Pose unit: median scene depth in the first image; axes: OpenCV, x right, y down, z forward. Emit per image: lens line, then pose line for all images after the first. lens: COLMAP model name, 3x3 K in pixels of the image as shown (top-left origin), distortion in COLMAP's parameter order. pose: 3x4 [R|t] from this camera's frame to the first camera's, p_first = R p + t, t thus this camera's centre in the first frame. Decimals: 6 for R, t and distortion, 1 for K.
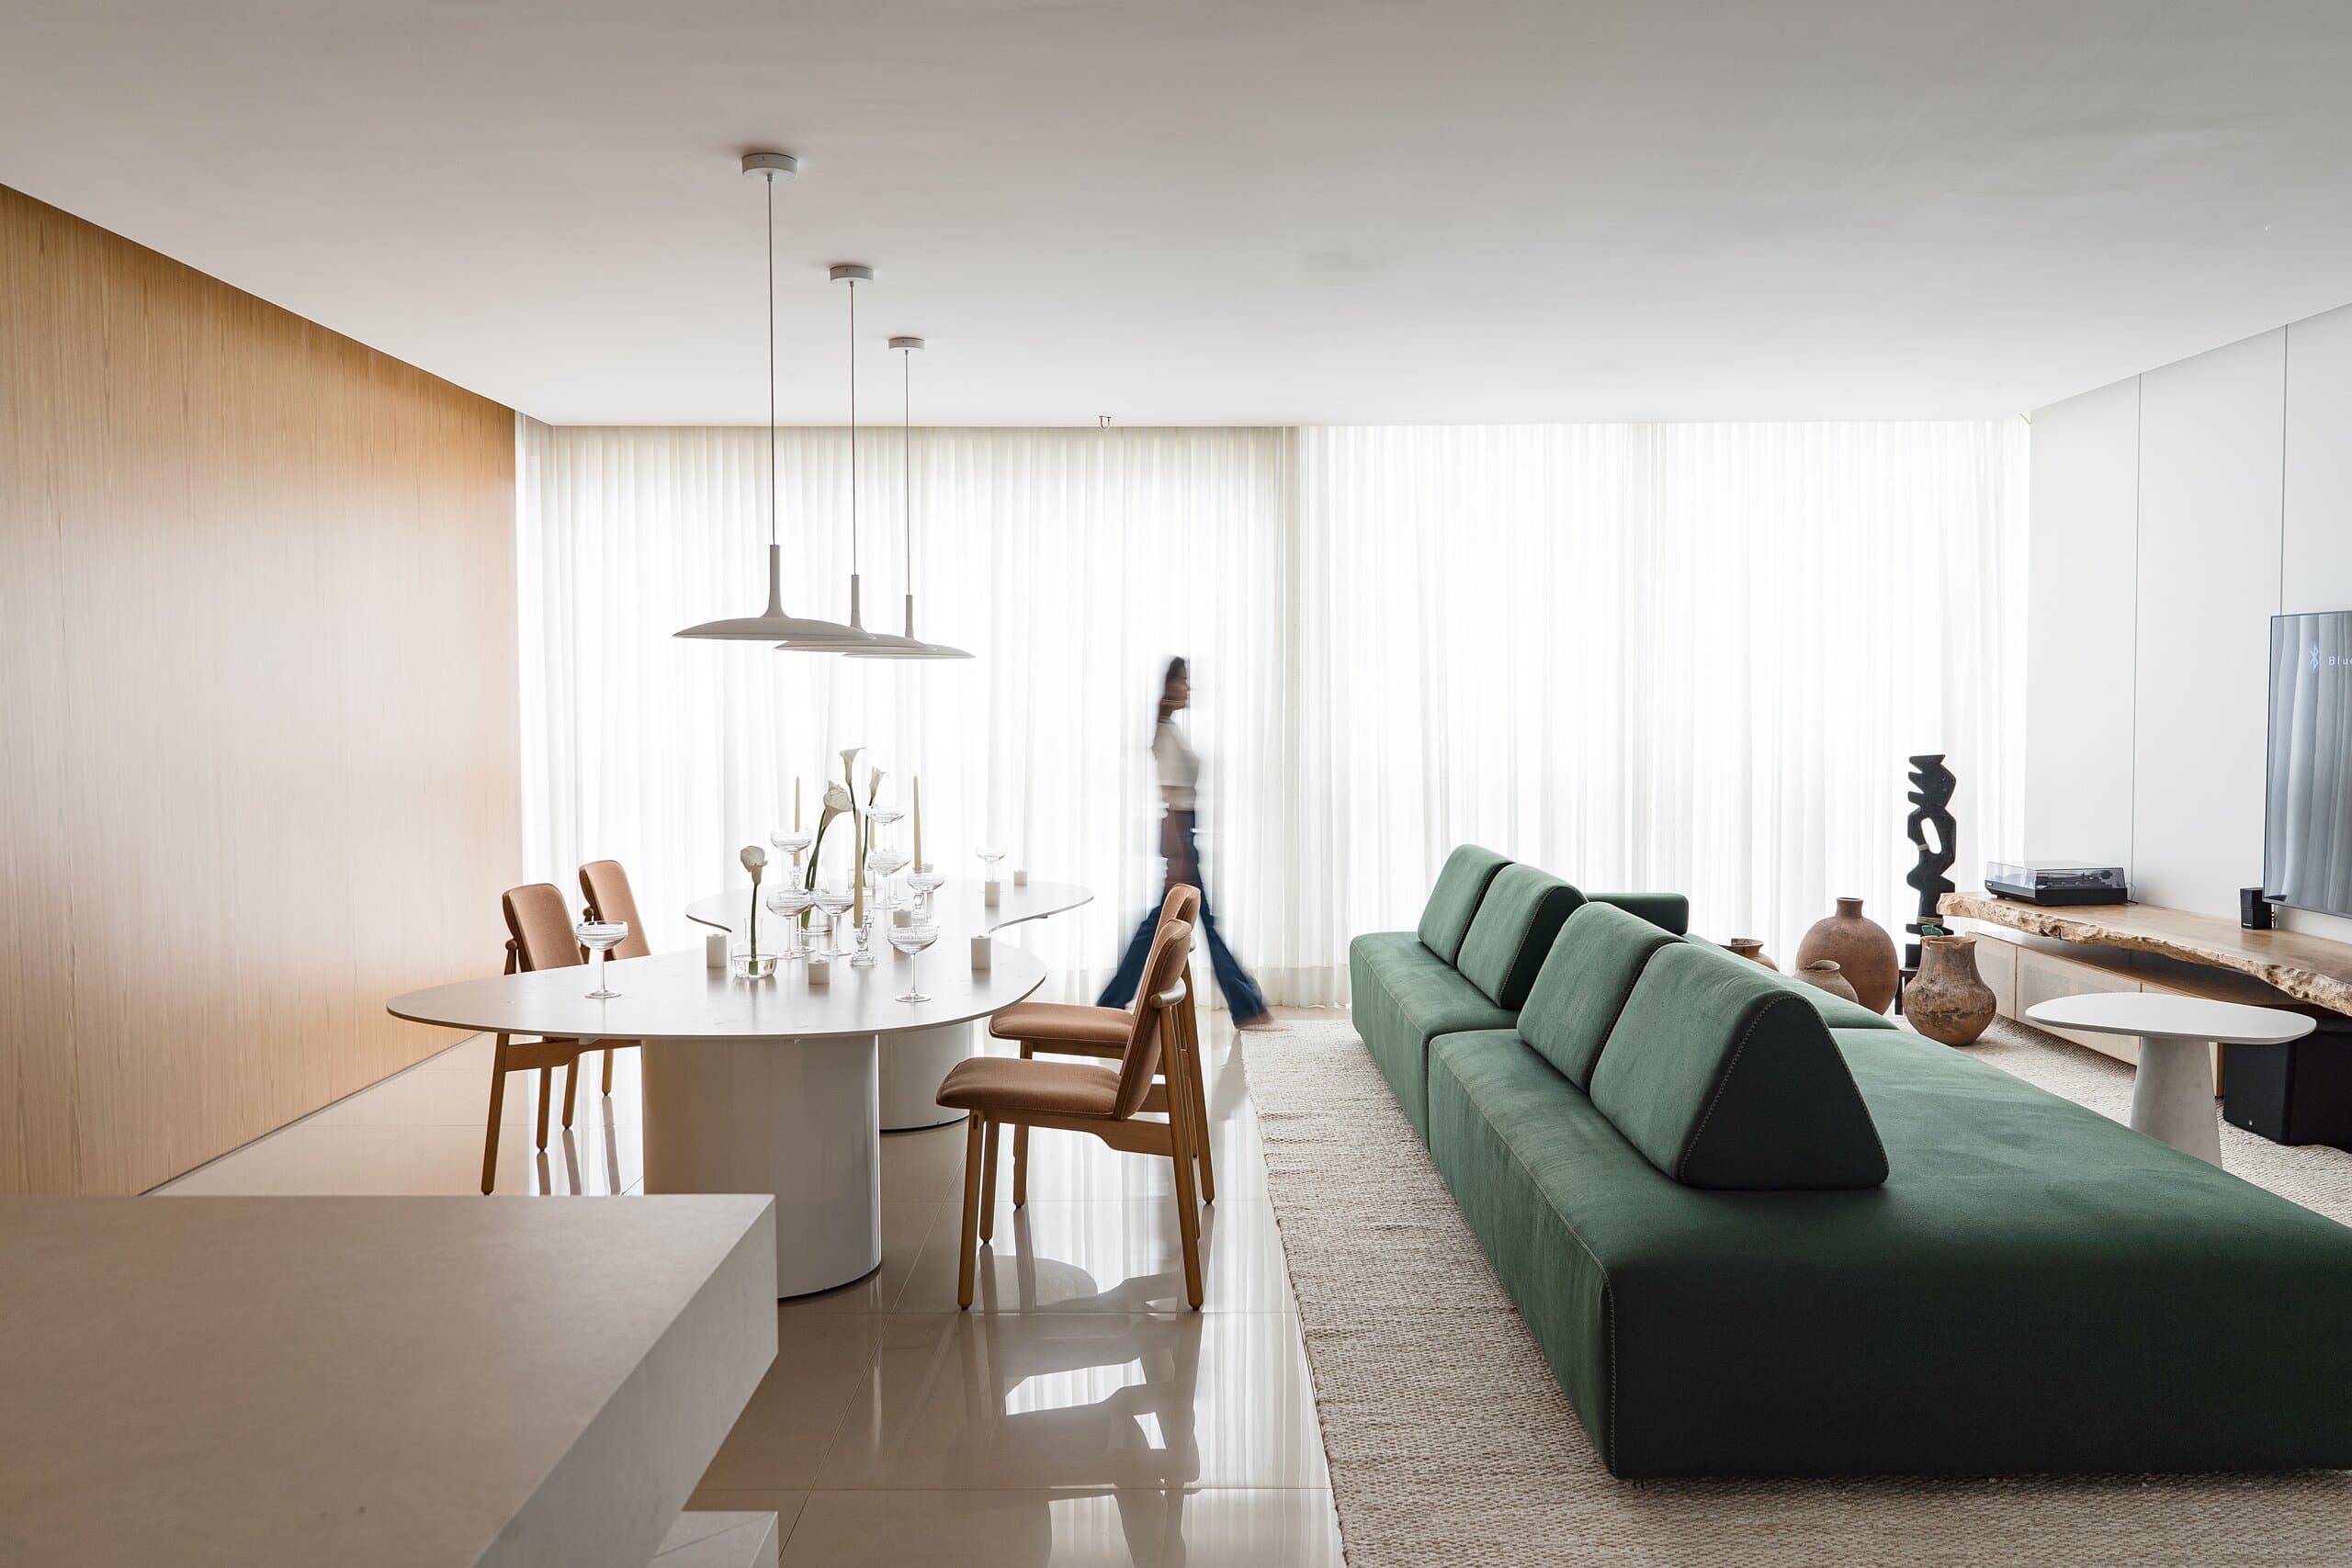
lens RADIAL K [[1803.3, 0, 1176.0], [0, 1803.3, 784.0], [0, 0, 1]] dist [-0.012409, -0.002375]
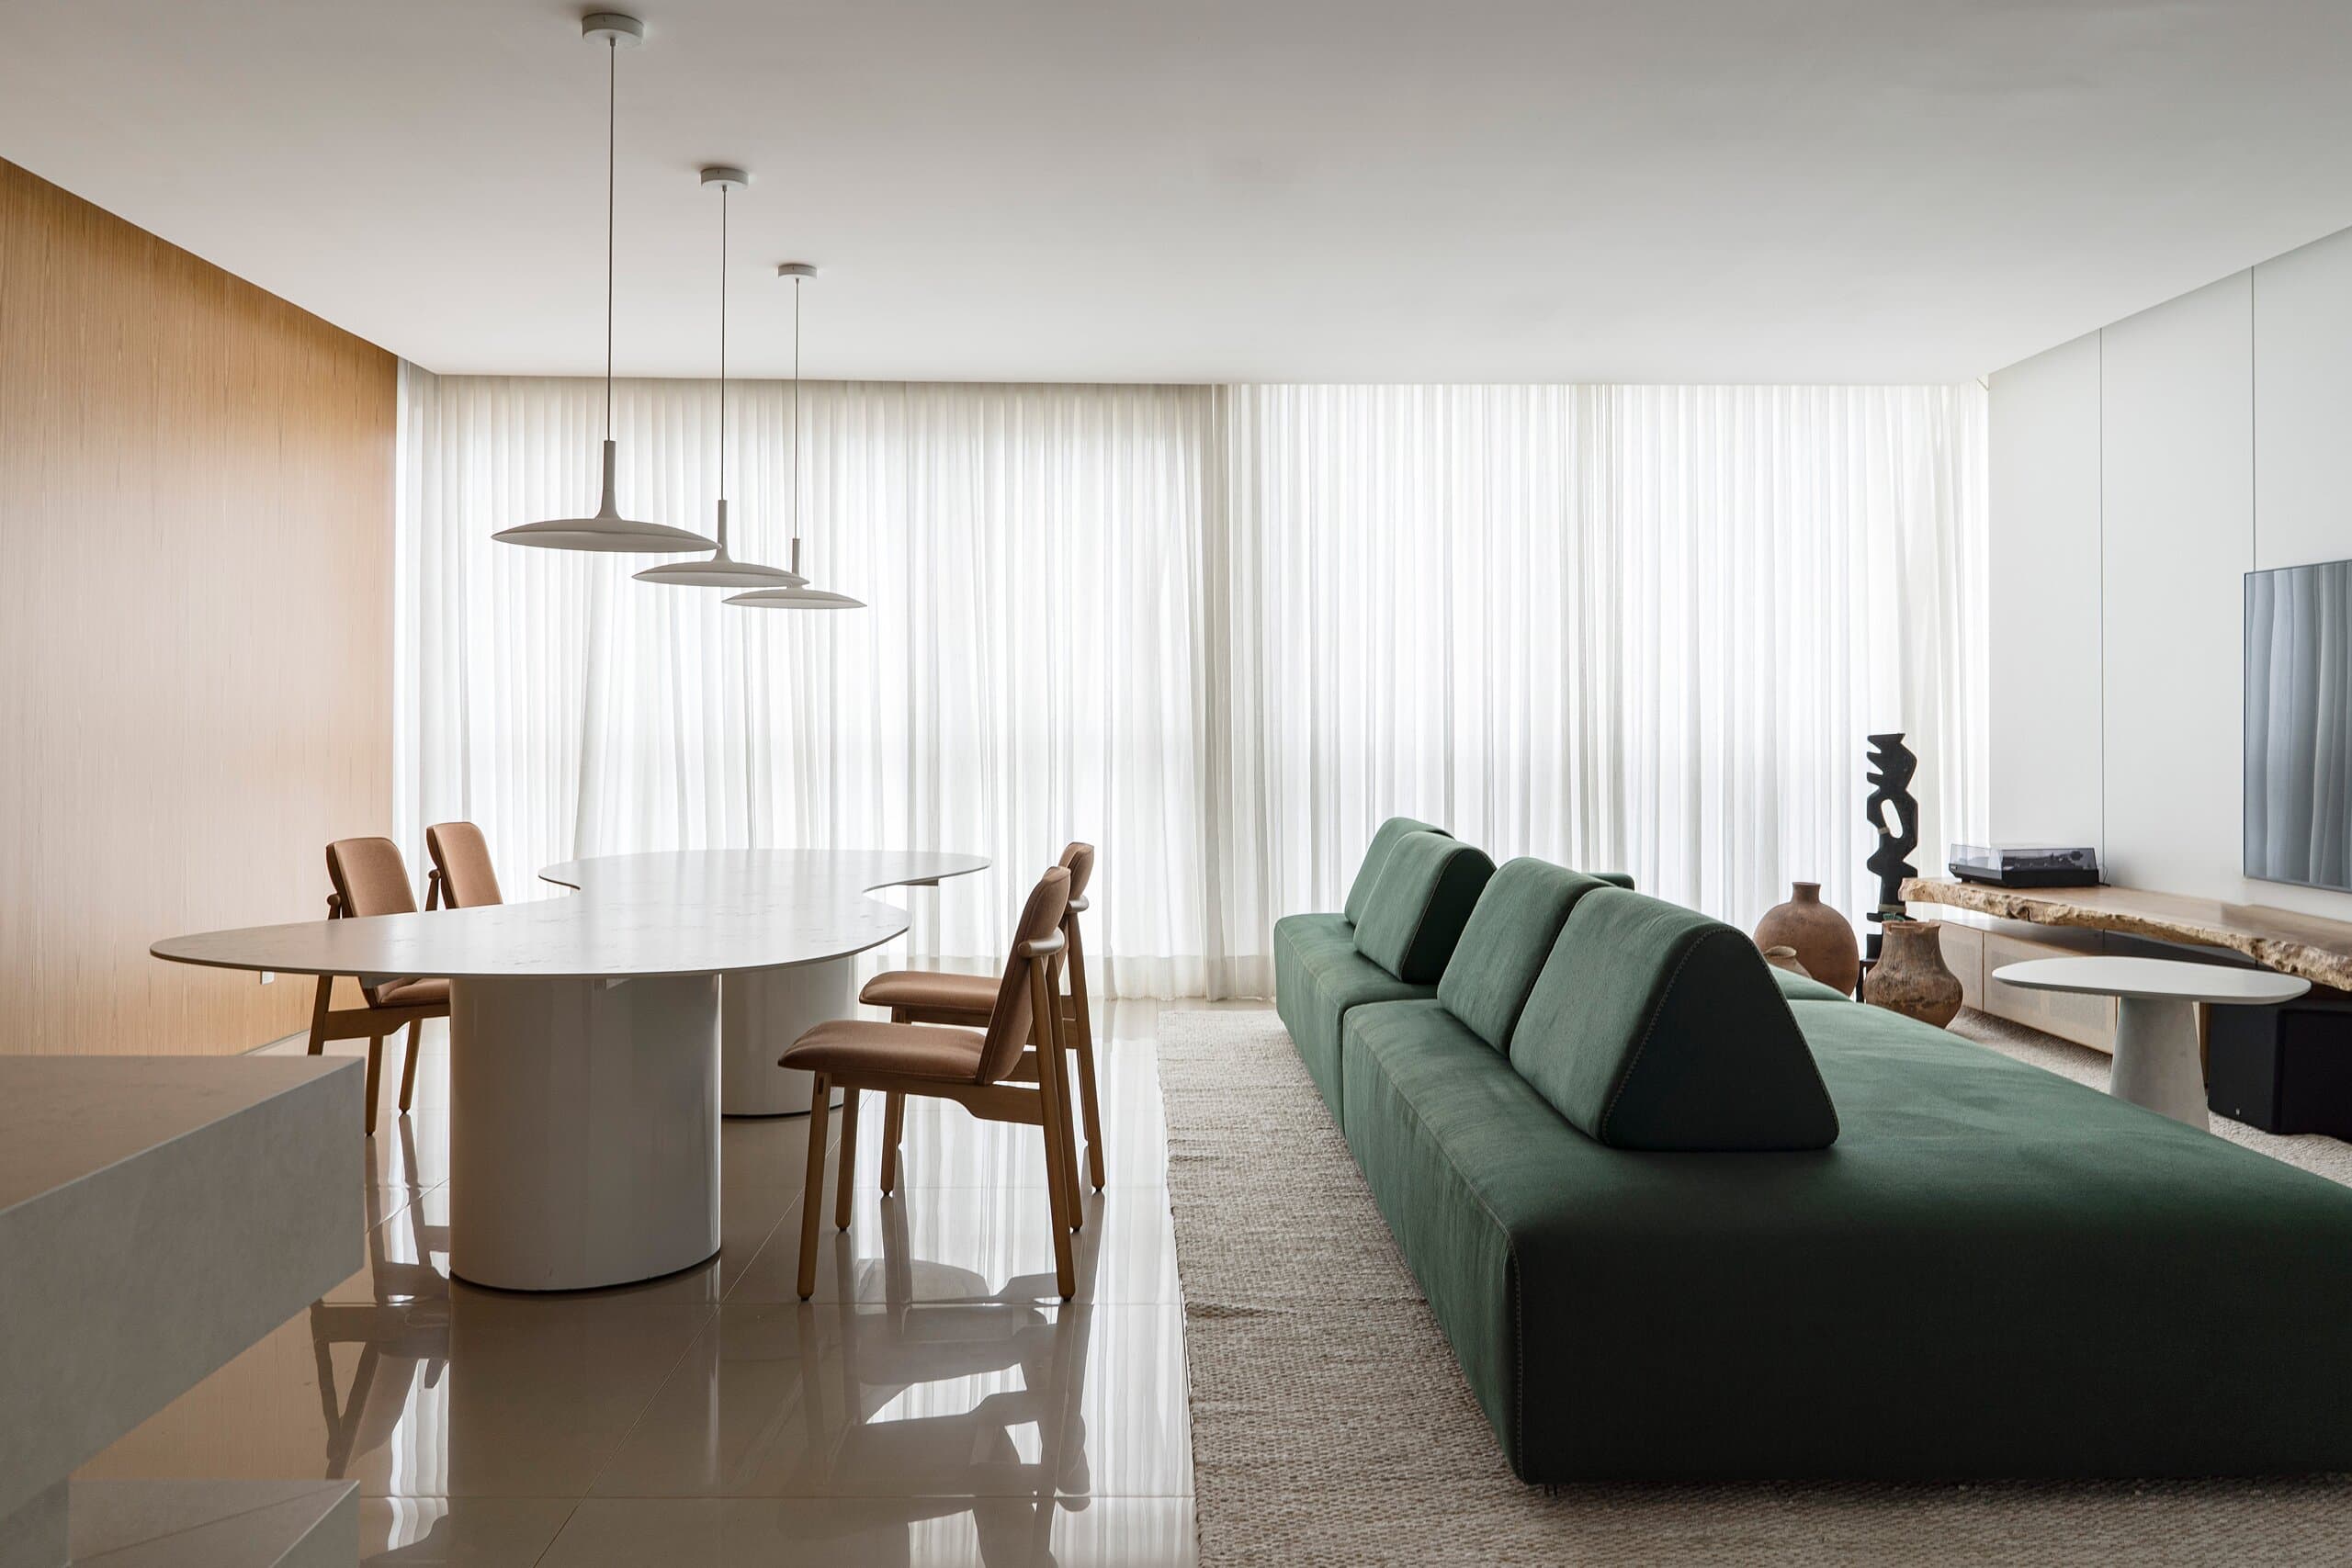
lens RADIAL K [[1823.6, 0, 1171.6], [0, 1823.6, 707.5], [0, 0, 1]] dist [-0.011367, 0.001079]
pose [[0.999813, 0.007563, 0.017780, 0.040328], [-0.006545, 0.998374, -0.056631, 0.046603], [-0.018179, 0.056504, 0.998237, 0.081602]]
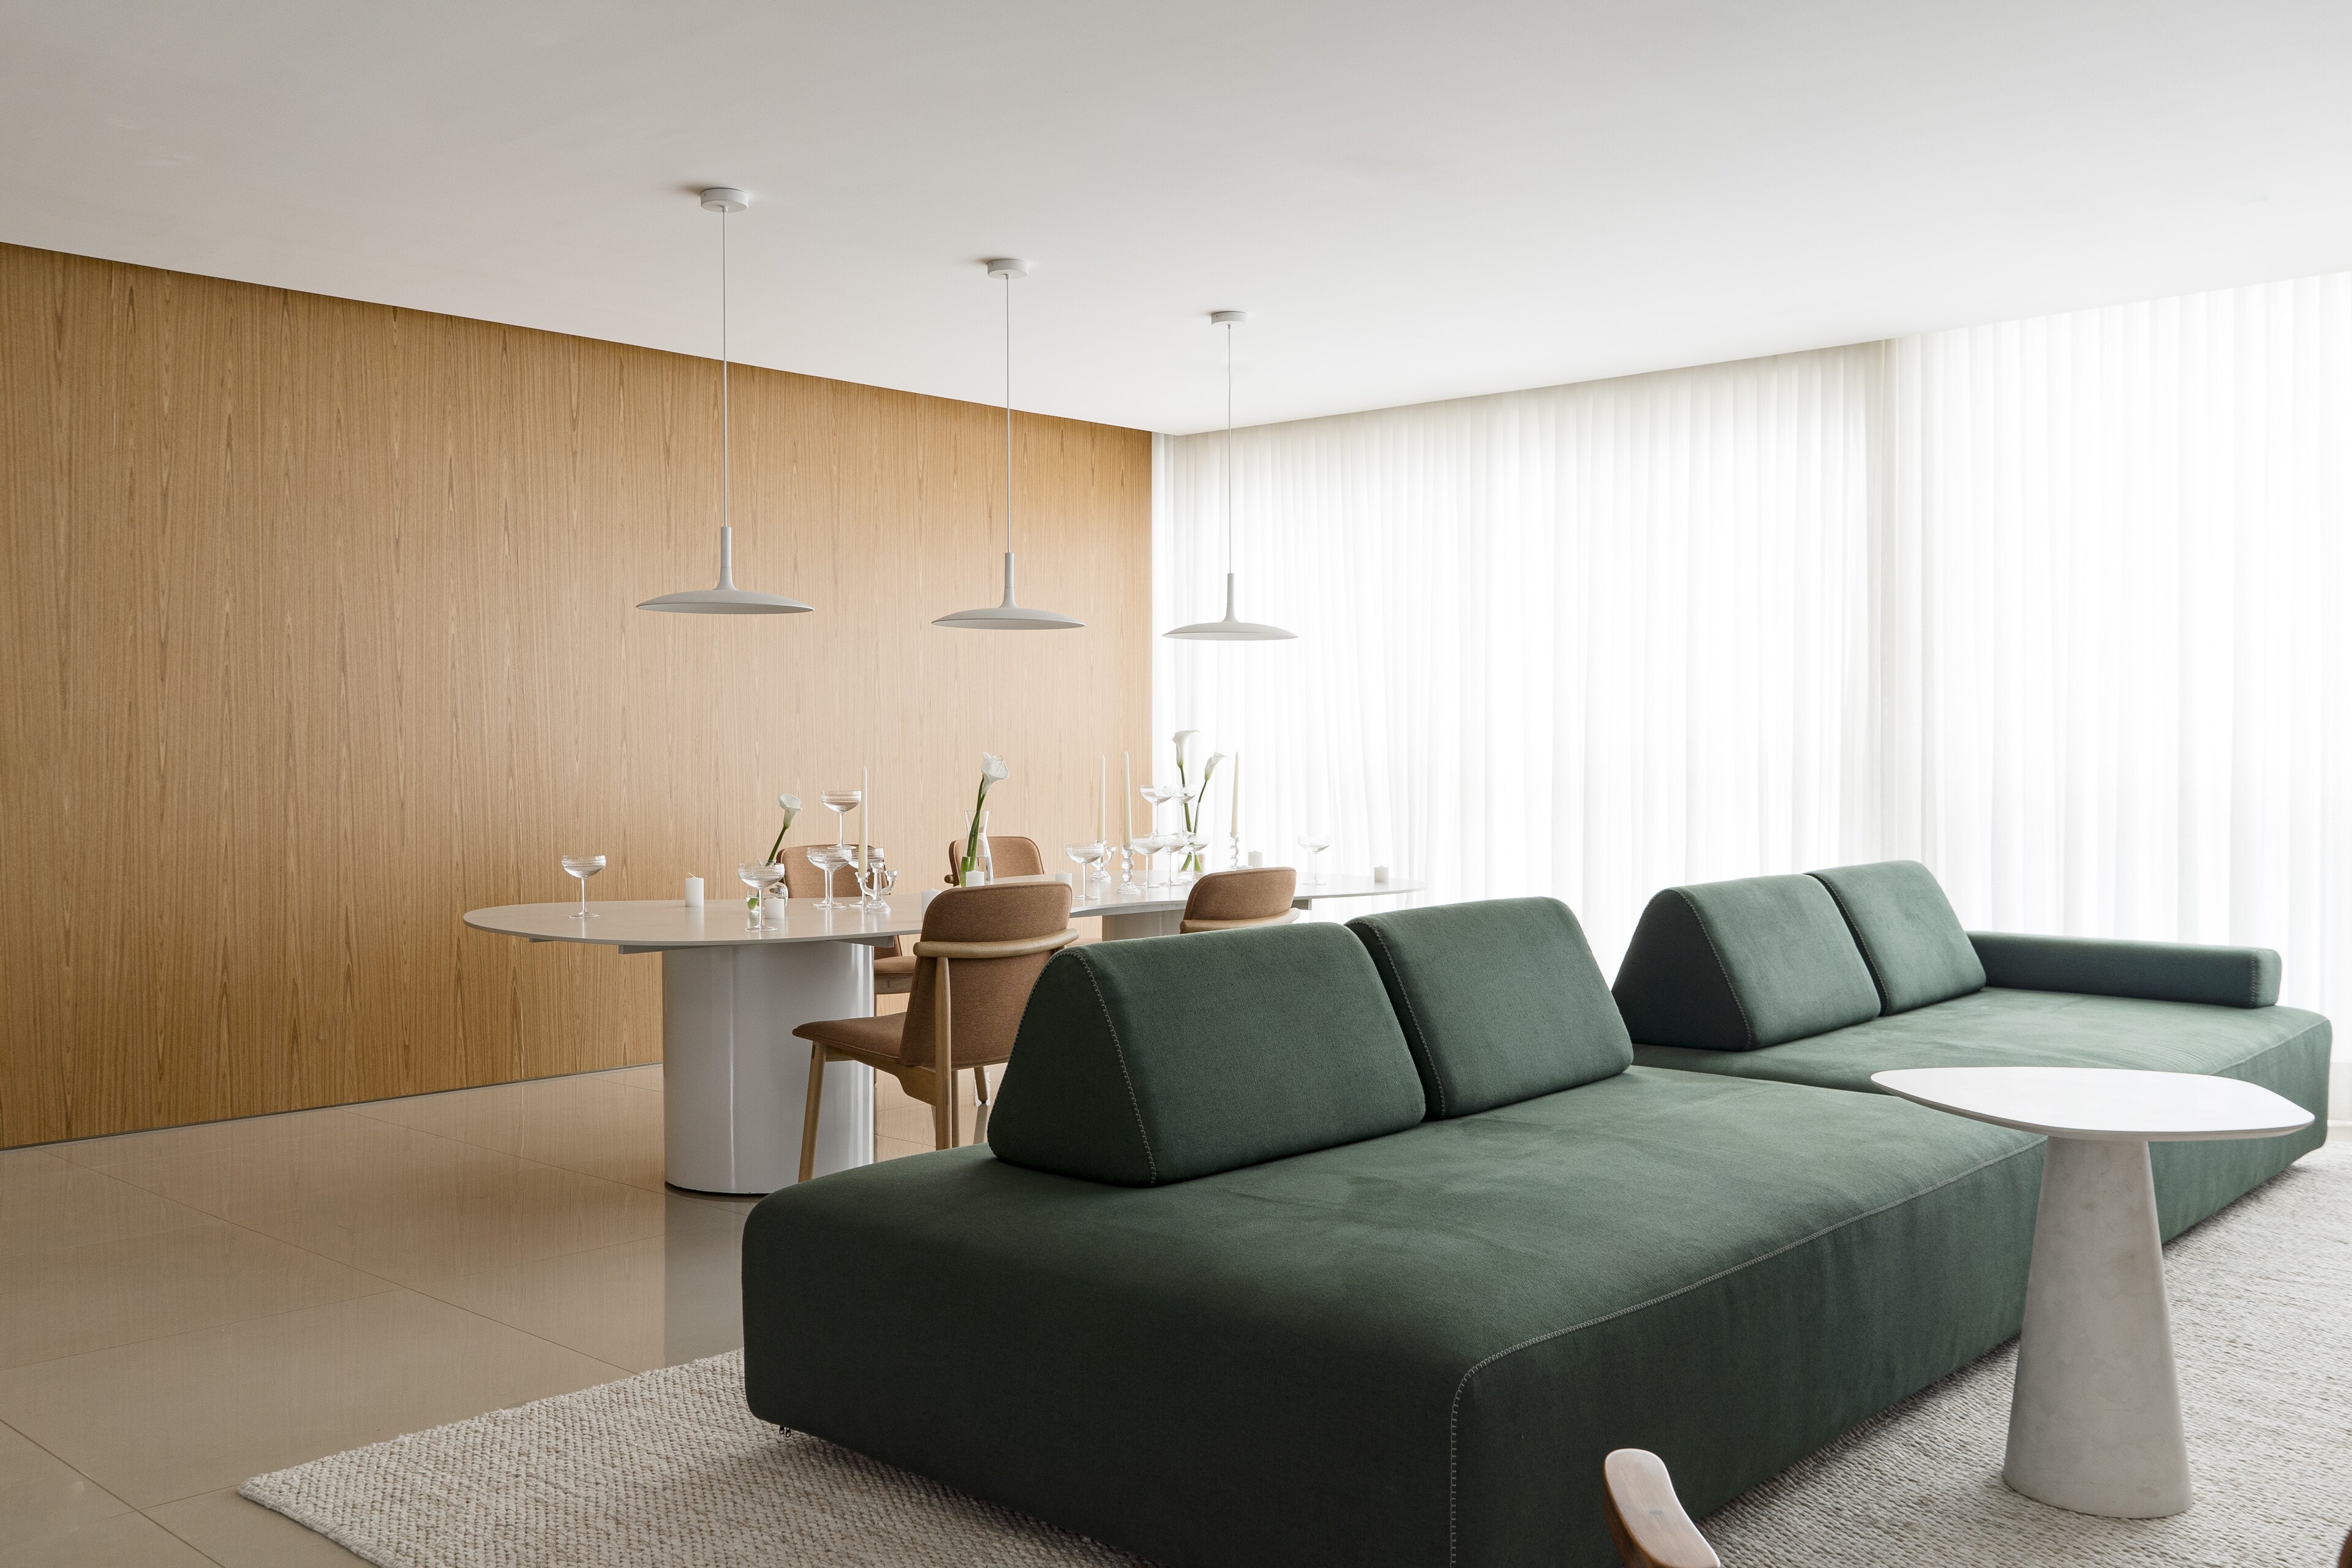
lens RADIAL K [[2099.9, 0, 1176.0], [0, 2099.9, 784.0], [0, 0, 1]] dist [-0.018954, -0.004995]
pose [[0.718625, 0.012229, -0.695290, 0.845818], [-0.033680, 0.999284, -0.017235, 0.038907], [0.694582, 0.035803, 0.718522, 0.233254]]
